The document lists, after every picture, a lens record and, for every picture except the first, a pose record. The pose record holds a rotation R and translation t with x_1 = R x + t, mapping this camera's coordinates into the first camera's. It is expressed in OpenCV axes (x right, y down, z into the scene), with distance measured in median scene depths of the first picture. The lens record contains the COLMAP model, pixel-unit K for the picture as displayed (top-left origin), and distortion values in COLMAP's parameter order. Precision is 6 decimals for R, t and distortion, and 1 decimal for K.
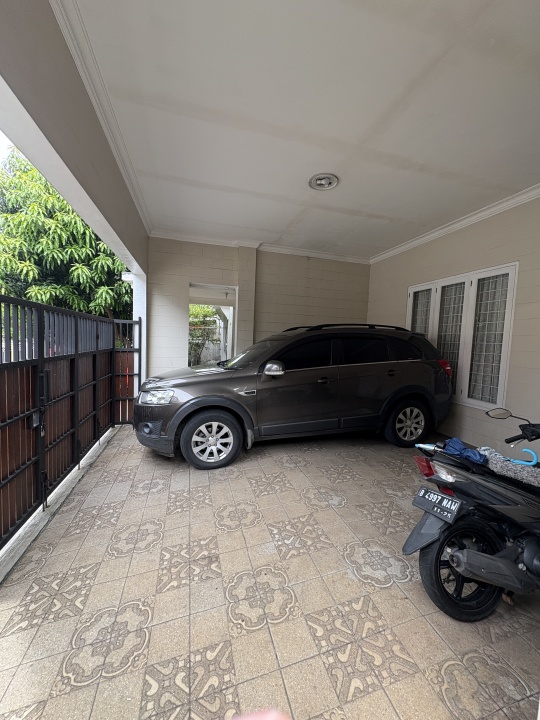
lens RADIAL K [[287.3, 0, 270.8], [0, 287.3, 360.7], [0, 0, 1]] dist [-0.001022, 0.000432]
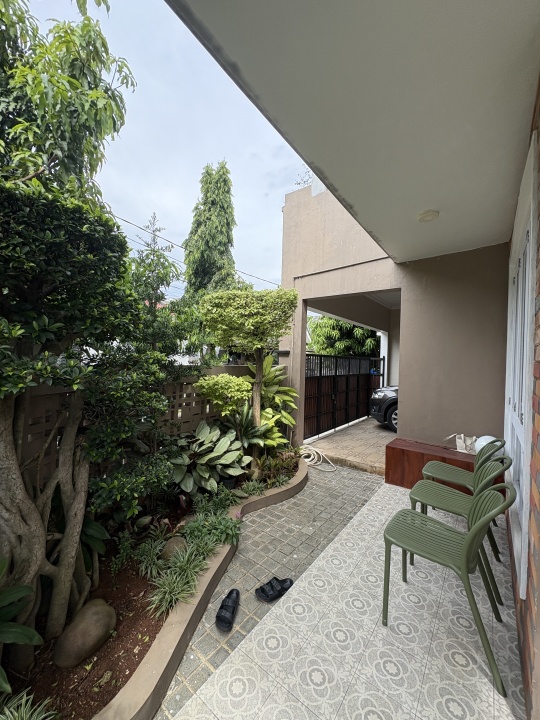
lens RADIAL K [[287.3, 0, 269.7], [0, 287.3, 360.1], [0, 0, 1]] dist [-0.001022, 0.000432]
pose [[0.600936, -0.013359, -0.799185, 0.533821], [-0.070802, 0.995040, -0.069872, 0.046668], [0.796155, 0.098573, 0.597010, -0.612102]]
